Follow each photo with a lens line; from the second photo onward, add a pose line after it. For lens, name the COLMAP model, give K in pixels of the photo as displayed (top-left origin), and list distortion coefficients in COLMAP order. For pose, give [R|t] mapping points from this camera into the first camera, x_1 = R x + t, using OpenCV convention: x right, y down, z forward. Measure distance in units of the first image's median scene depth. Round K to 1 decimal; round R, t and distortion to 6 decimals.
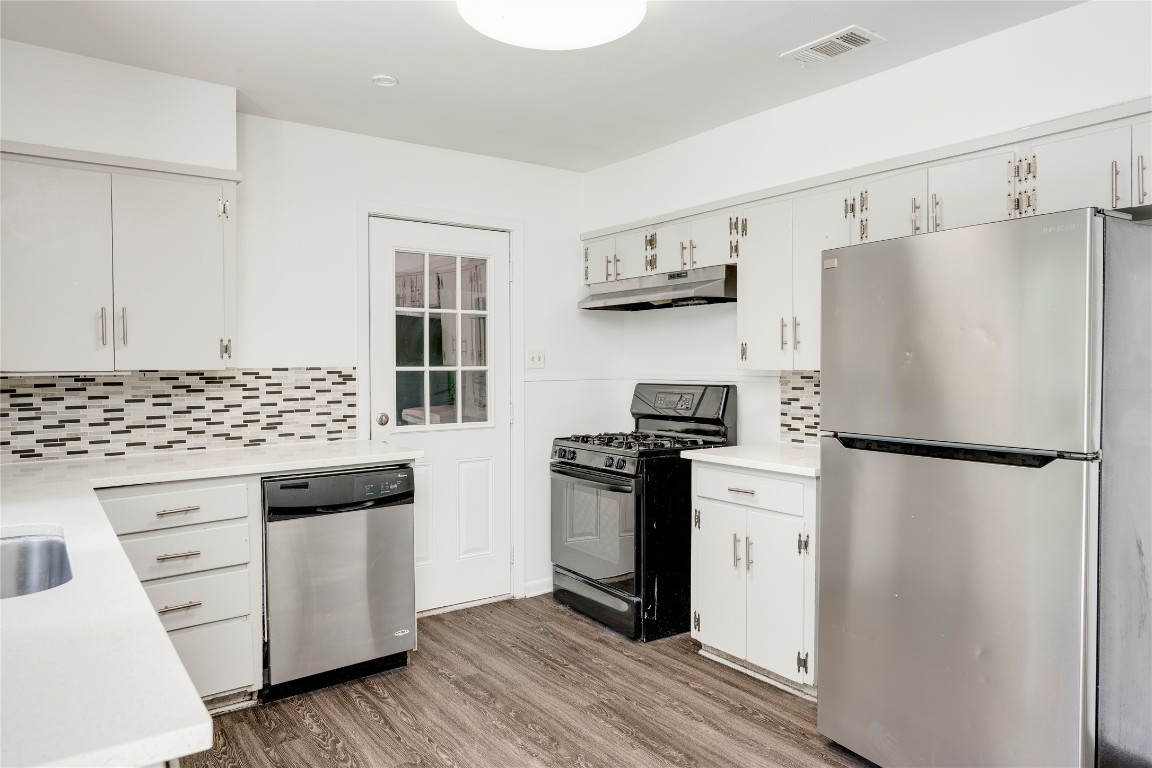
lens RADIAL K [[748.9, 0, 576.0], [0, 748.9, 384.0], [0, 0, 1]] dist [0.000681, 0.000720]
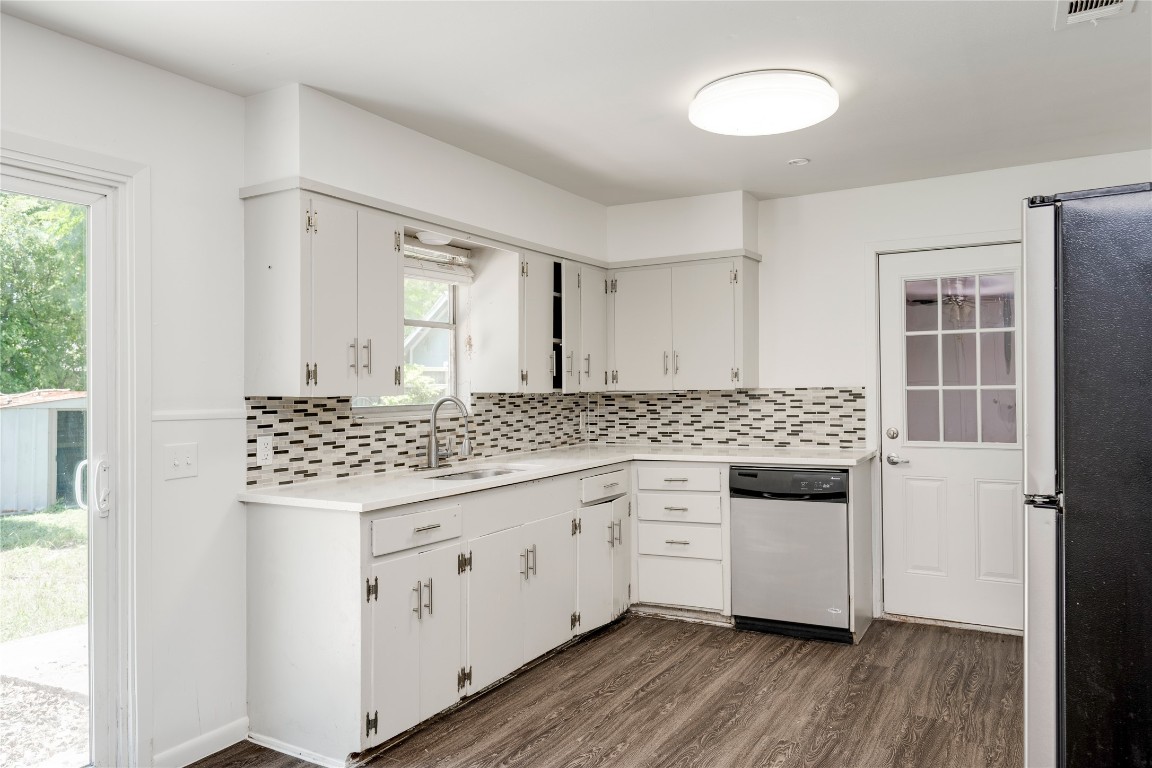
lens RADIAL K [[748.9, 0, 576.0], [0, 748.9, 384.0], [0, 0, 1]] dist [0.000681, 0.000720]
pose [[0.435024, -0.008133, -0.900382, 0.631549], [-0.014959, 0.999756, -0.016258, -0.001531], [0.900294, 0.020541, 0.434797, 0.103329]]
